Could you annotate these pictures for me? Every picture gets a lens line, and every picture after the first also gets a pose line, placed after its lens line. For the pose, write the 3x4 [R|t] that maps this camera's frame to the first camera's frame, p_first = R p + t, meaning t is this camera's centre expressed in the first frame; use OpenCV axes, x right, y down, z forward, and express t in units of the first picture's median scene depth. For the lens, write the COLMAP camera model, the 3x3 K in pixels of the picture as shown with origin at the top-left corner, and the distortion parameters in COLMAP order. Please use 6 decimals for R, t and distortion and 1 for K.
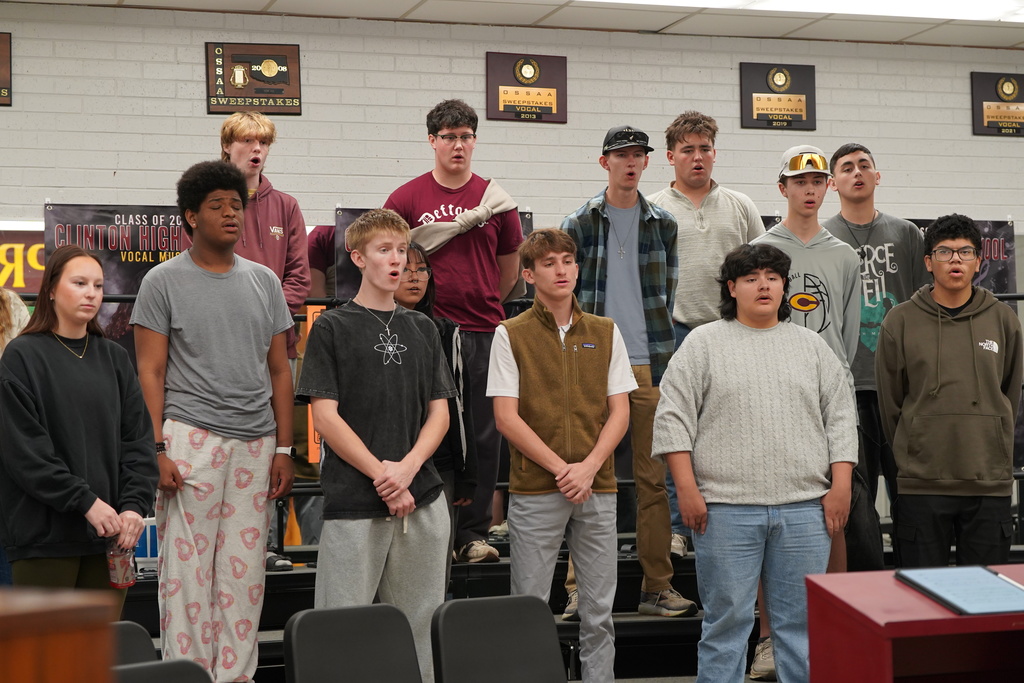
lens RADIAL K [[2158.6, 0, 503.3], [0, 2158.6, 337.4], [0, 0, 1]] dist [0.022338, 0.000000]
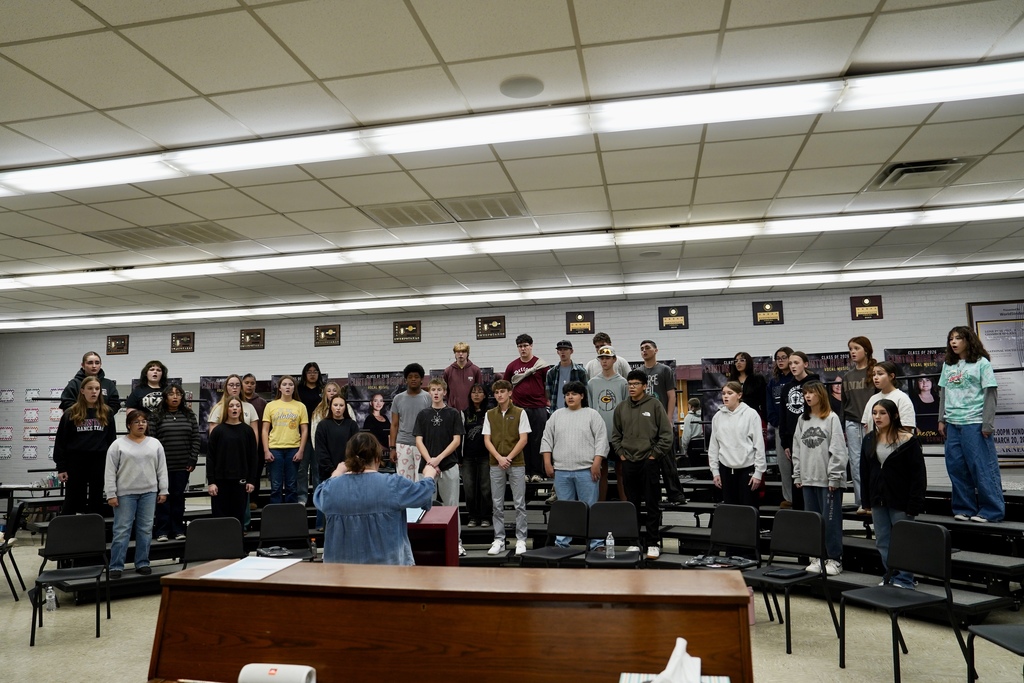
lens RADIAL K [[718.0, 0, 512.0], [0, 718.0, 330.6], [0, 0, 1]] dist [-0.074662, 0.025826]
pose [[0.871089, -0.066129, -0.486653, 0.525739], [0.034278, 0.996663, -0.074075, -0.042449], [0.489928, 0.047844, 0.870449, 0.102140]]
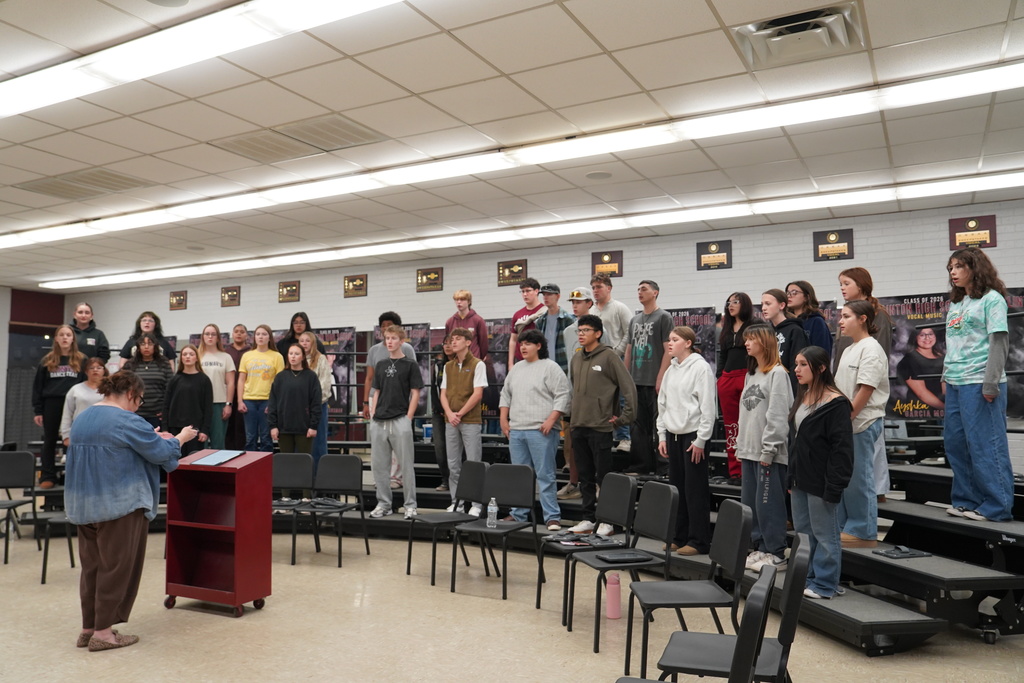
lens RADIAL K [[814.1, 0, 507.2], [0, 814.1, 333.0], [0, 0, 1]] dist [-0.036968, -0.011999]
pose [[0.678549, -0.040397, -0.733444, 0.804938], [0.027008, 0.999184, -0.030047, -0.010579], [0.734059, 0.000579, 0.679086, 0.325202]]
